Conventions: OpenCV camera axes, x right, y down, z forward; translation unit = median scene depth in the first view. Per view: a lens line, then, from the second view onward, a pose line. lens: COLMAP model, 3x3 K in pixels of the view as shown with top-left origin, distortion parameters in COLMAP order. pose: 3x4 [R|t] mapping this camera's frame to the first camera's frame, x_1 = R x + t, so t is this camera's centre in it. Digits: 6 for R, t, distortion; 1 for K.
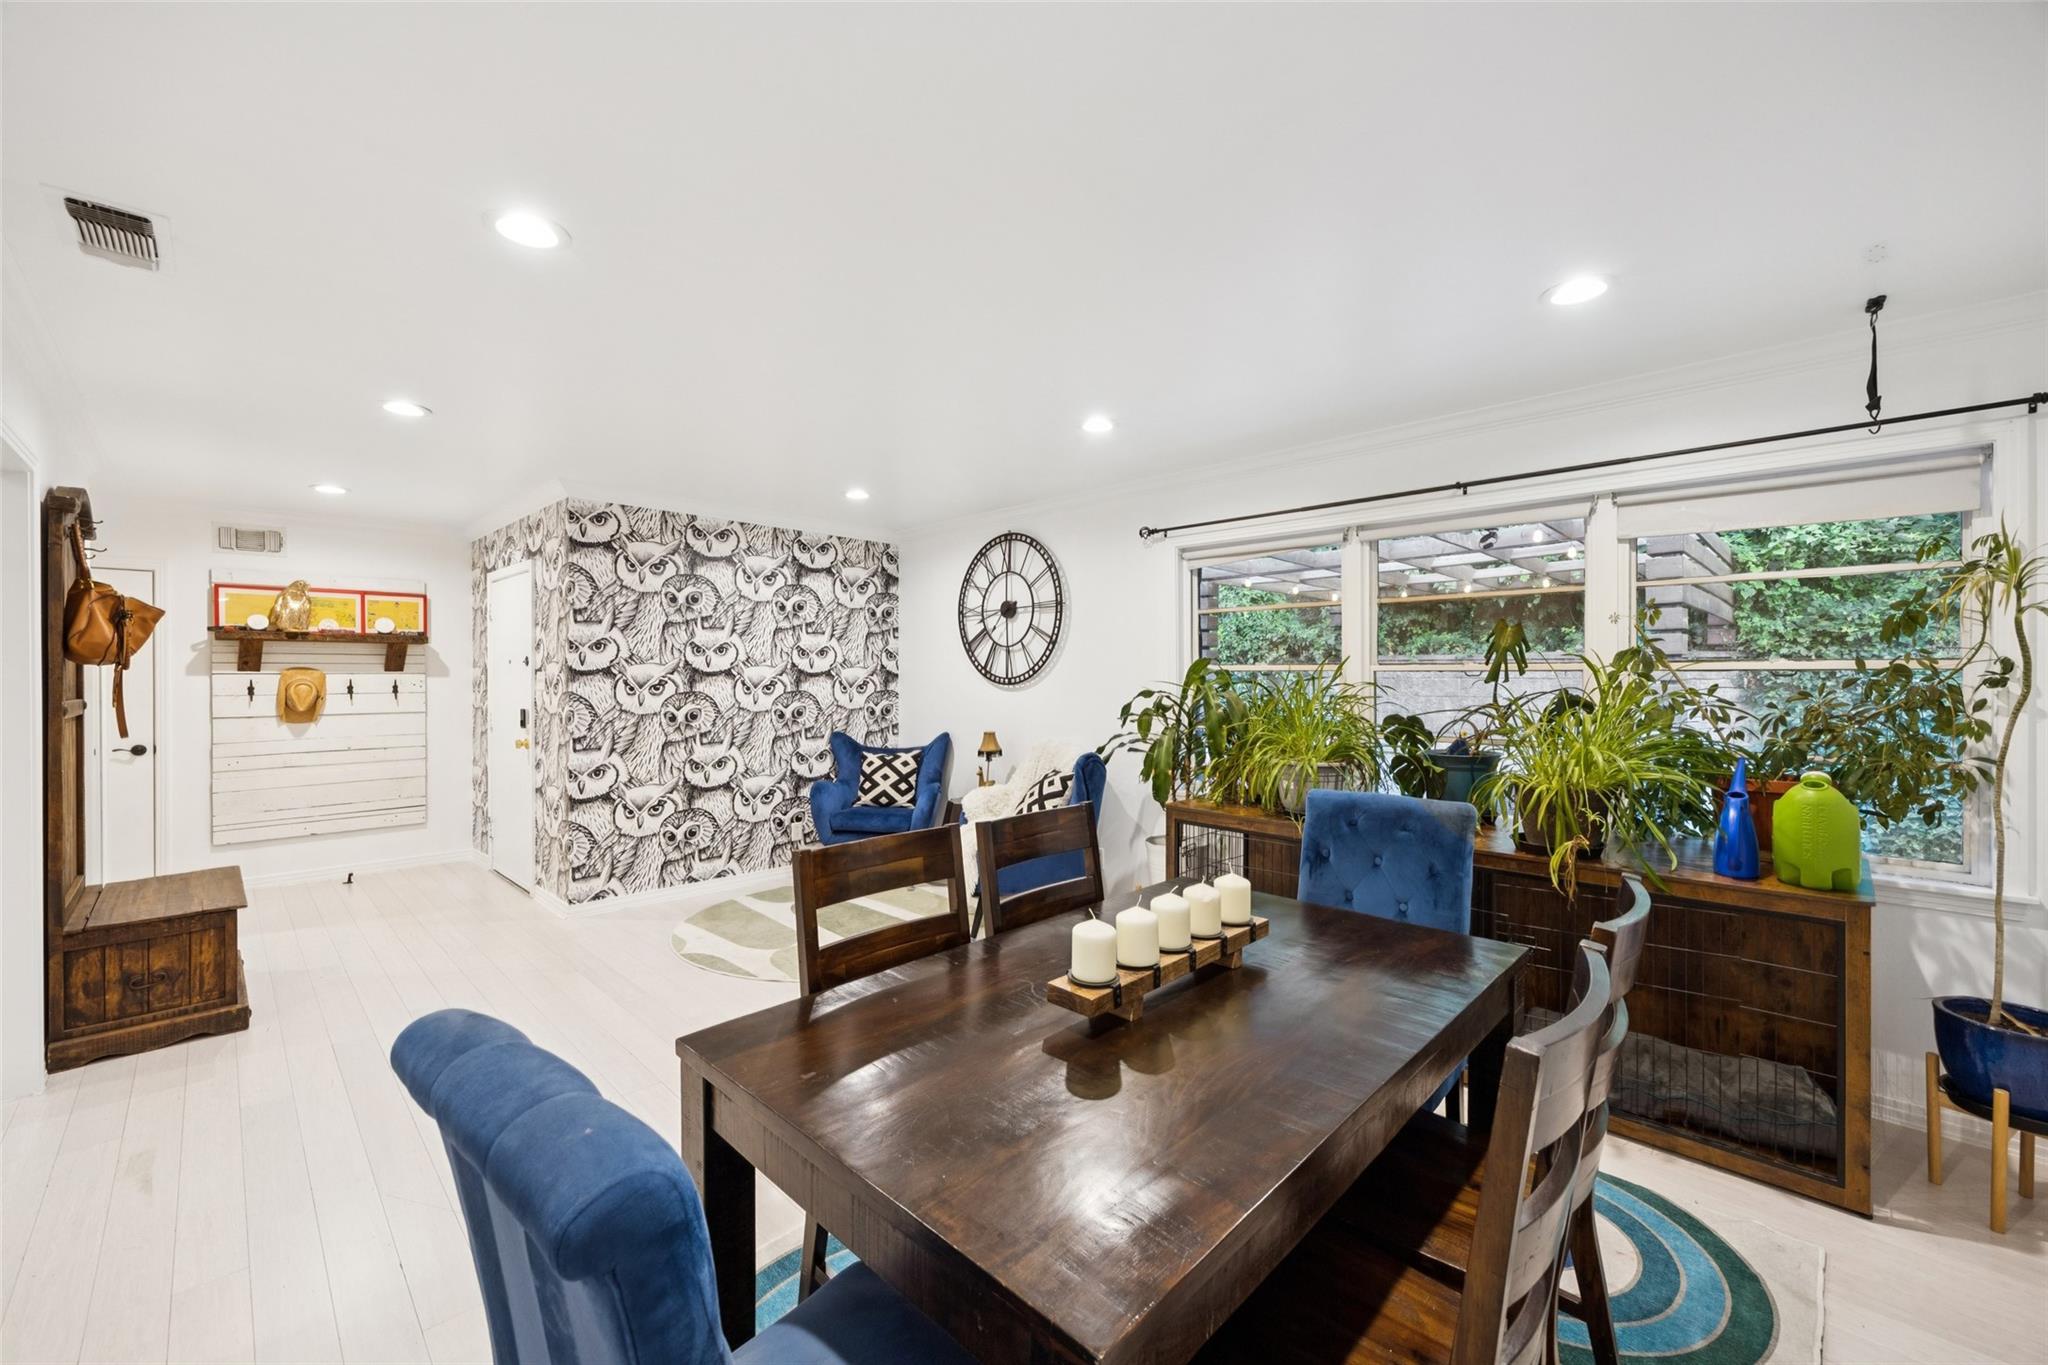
lens RADIAL K [[788.6, 0, 1026.1], [0, 788.6, 683.3], [0, 0, 1]] dist [-0.000683, -0.000100]
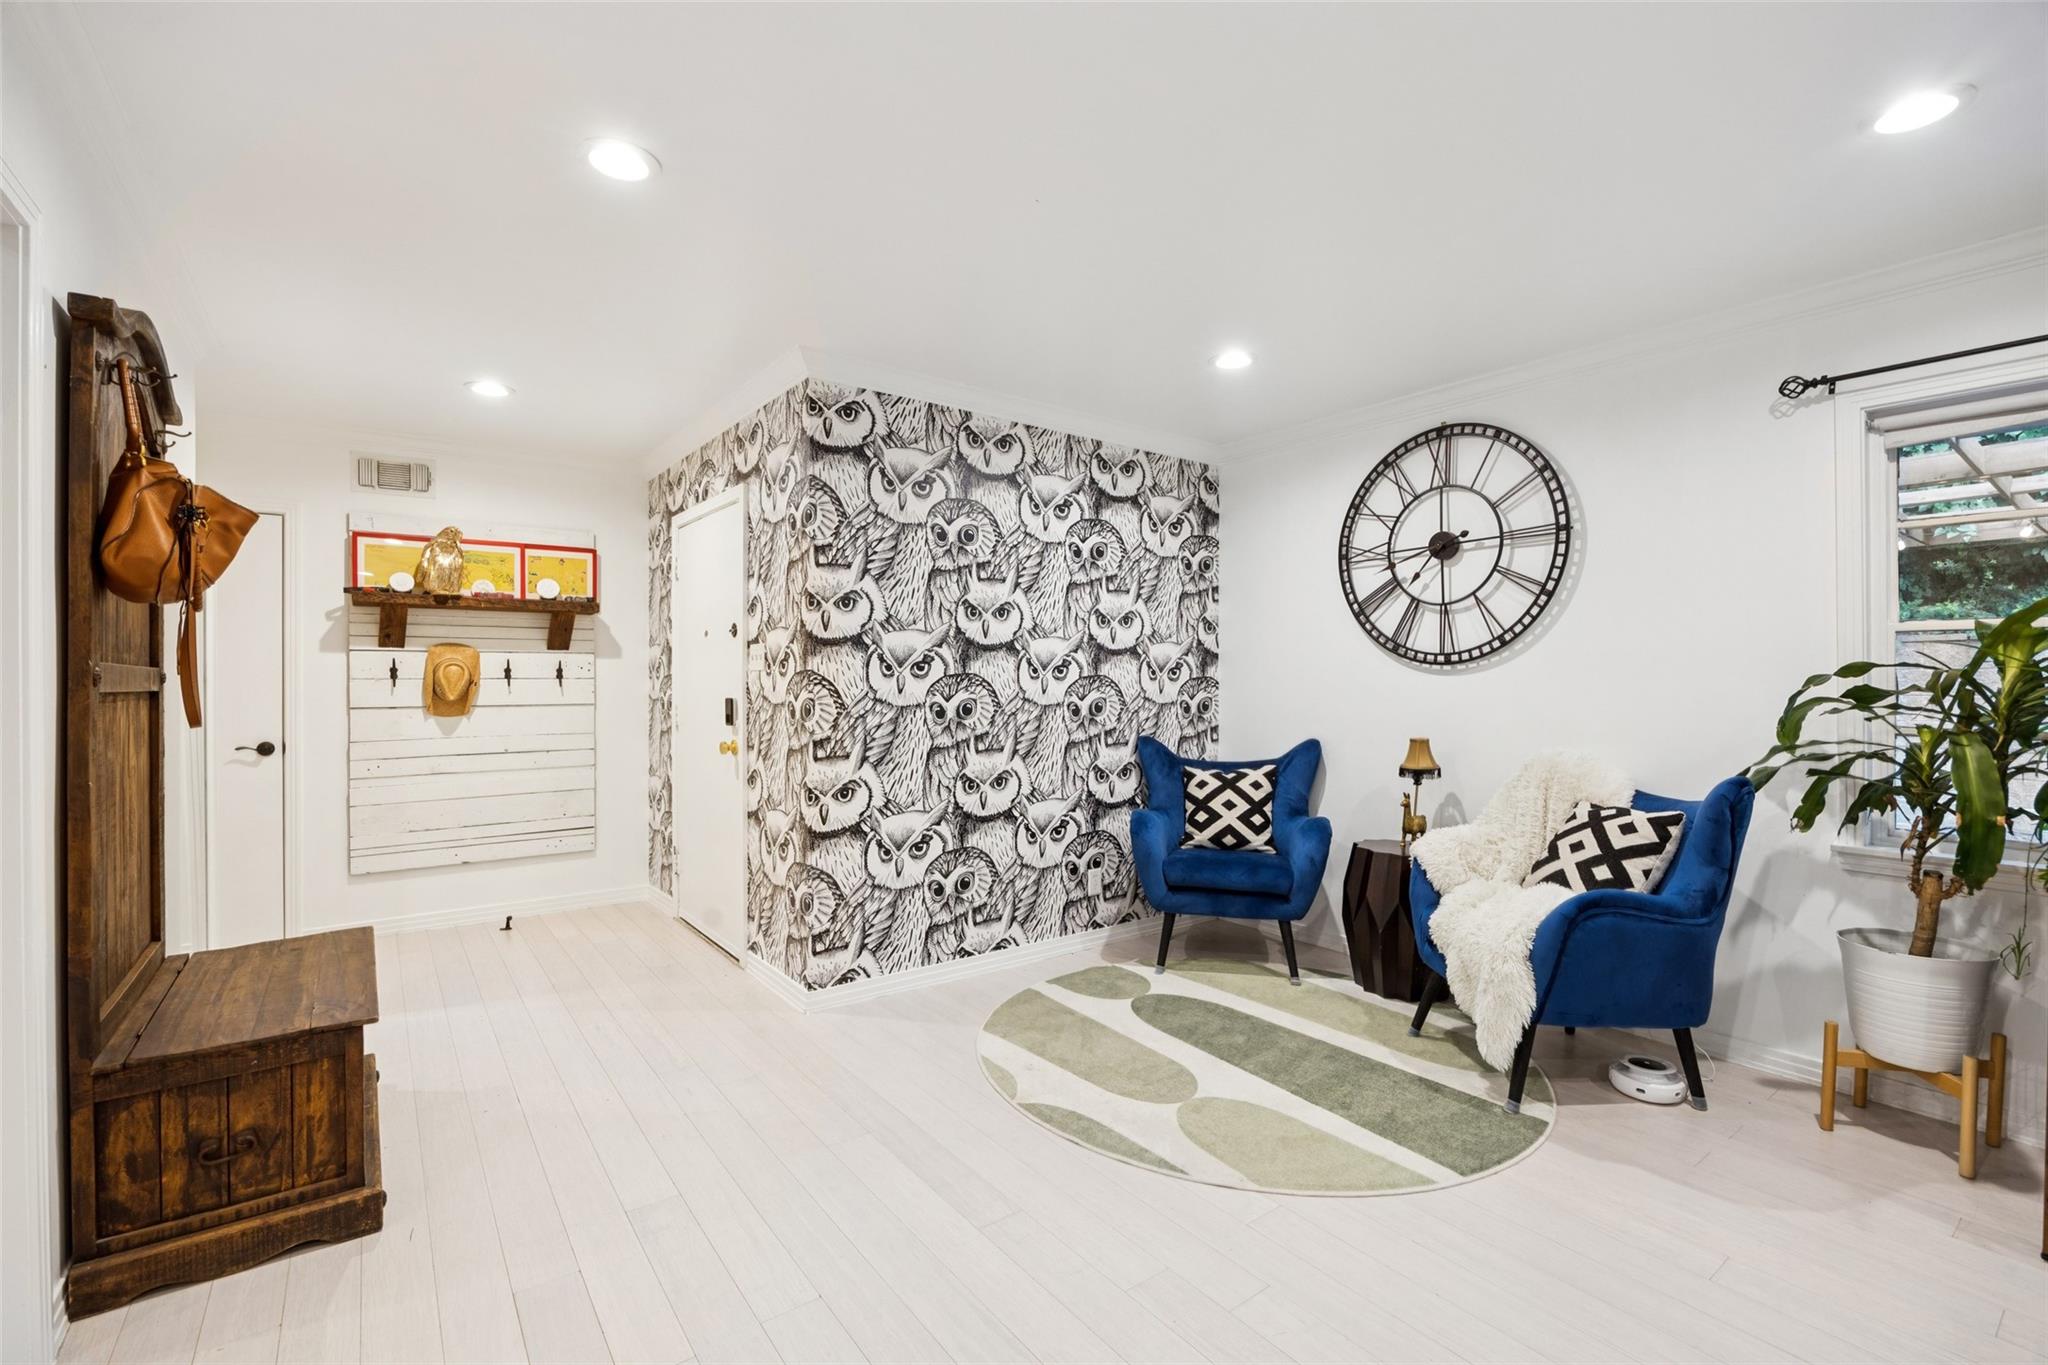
lens RADIAL K [[865.8, 0, 1028.0], [0, 865.8, 690.0], [0, 0, 1]] dist [-0.022619, 0.003453]
pose [[0.989196, 0.003396, -0.146563, -0.261297], [-0.003147, 0.999993, 0.001932, 0.022803], [0.146569, -0.001450, 0.989199, 0.277062]]
